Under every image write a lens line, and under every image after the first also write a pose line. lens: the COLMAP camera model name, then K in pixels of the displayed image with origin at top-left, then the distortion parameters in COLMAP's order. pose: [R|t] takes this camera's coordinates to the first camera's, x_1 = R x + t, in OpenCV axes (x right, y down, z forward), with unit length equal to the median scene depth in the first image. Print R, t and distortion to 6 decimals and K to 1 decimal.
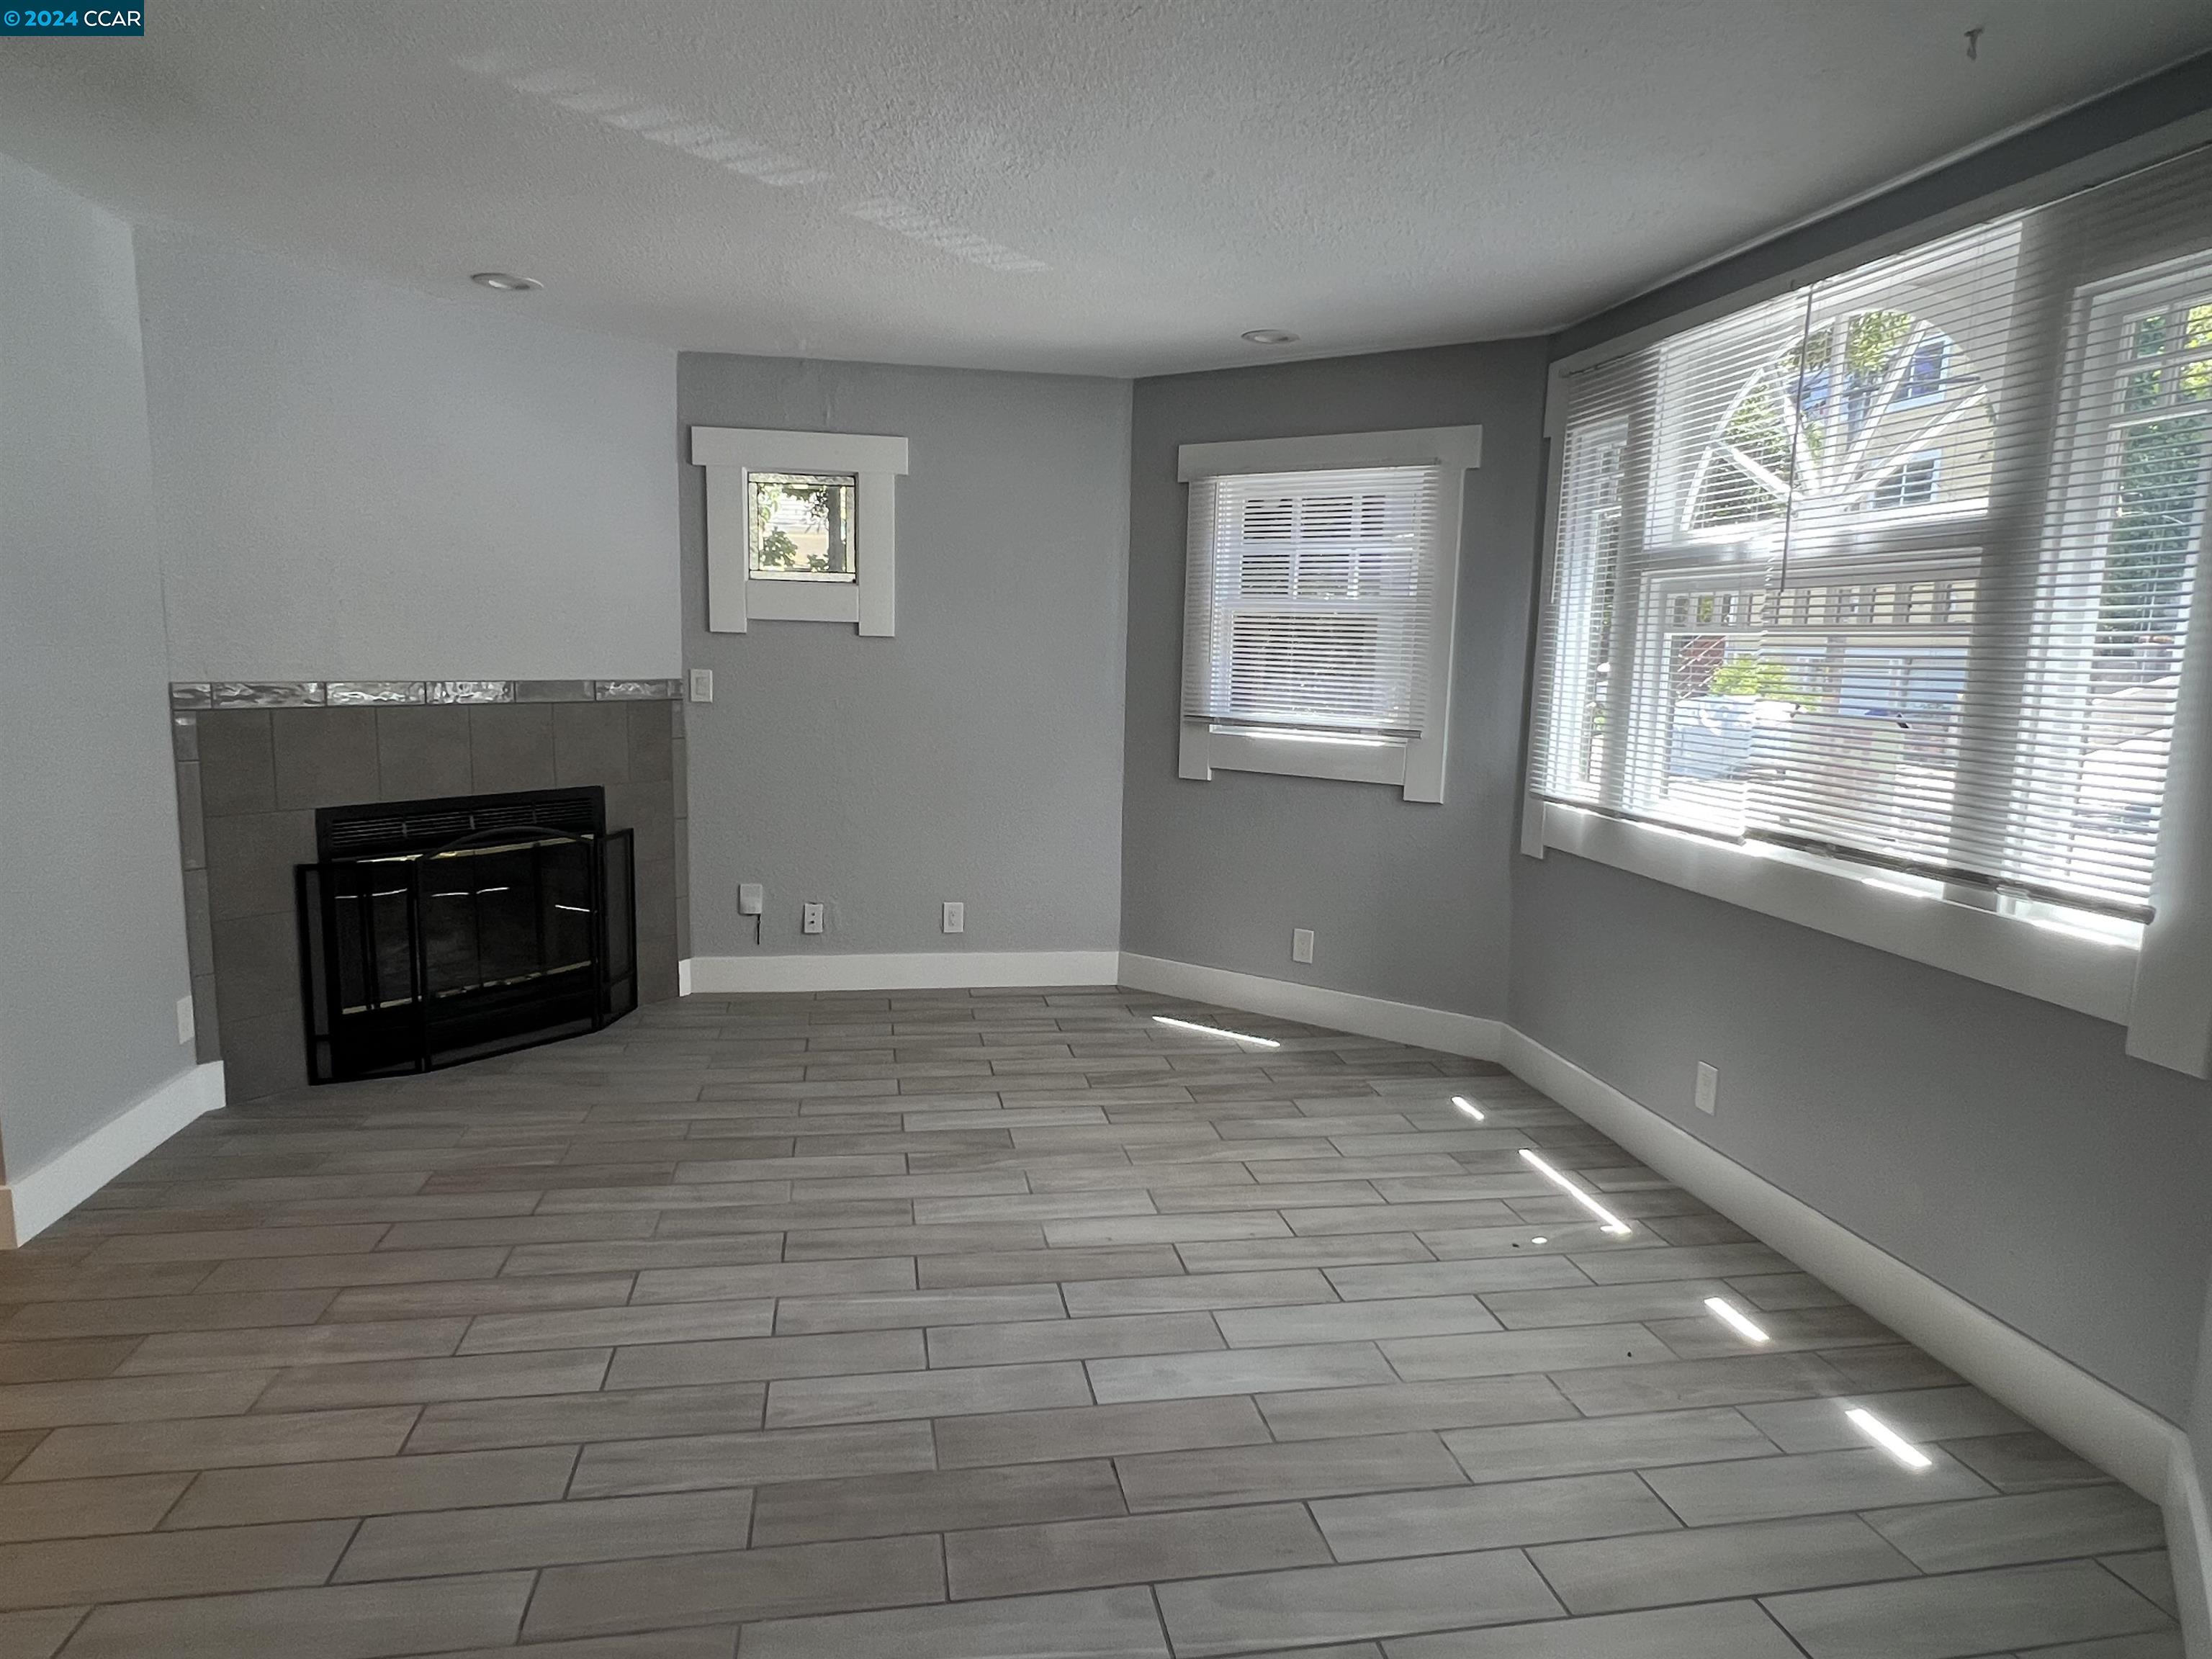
lens RADIAL K [[1334.5, 0, 1102.8], [0, 1334.5, 847.4], [0, 0, 1]] dist [-0.001605, -0.000971]
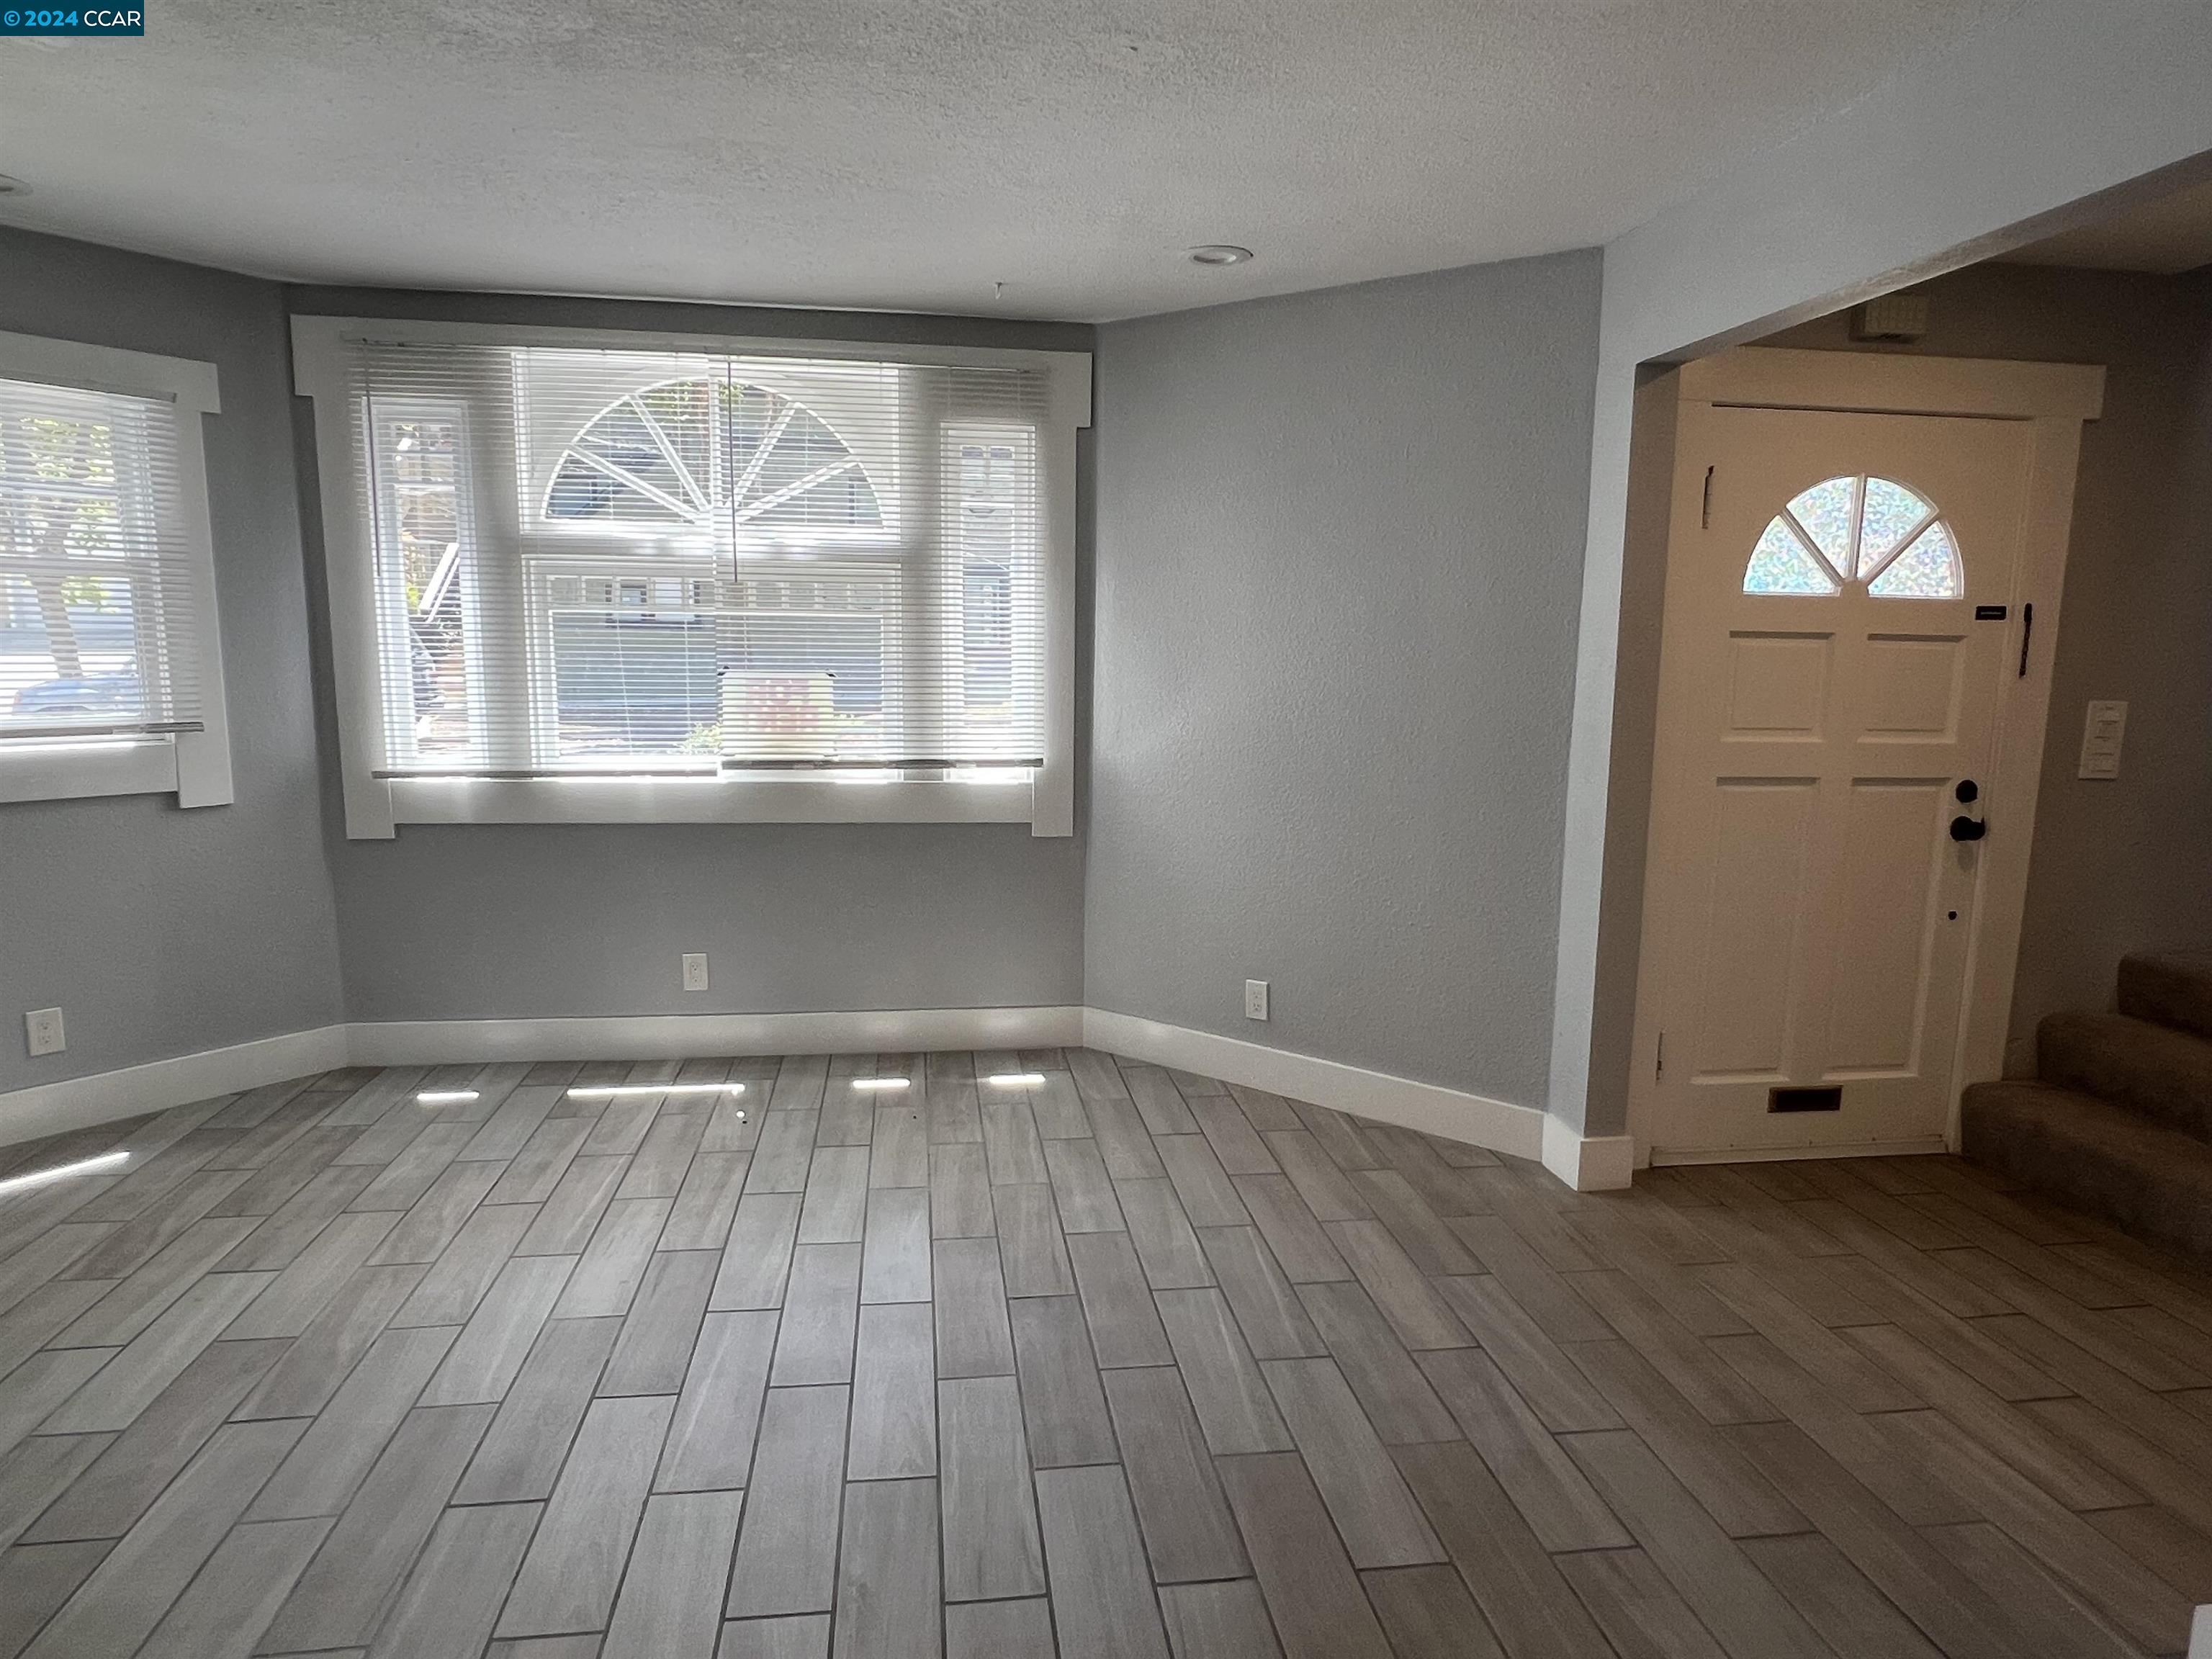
lens RADIAL K [[1334.5, 0, 1102.8], [0, 1334.5, 847.4], [0, 0, 1]] dist [-0.001605, -0.000971]
pose [[0.031854, -0.182316, 0.982724, -0.739062], [0.138604, 0.974529, 0.176303, -0.102032], [-0.989836, 0.130593, 0.056312, 0.516307]]
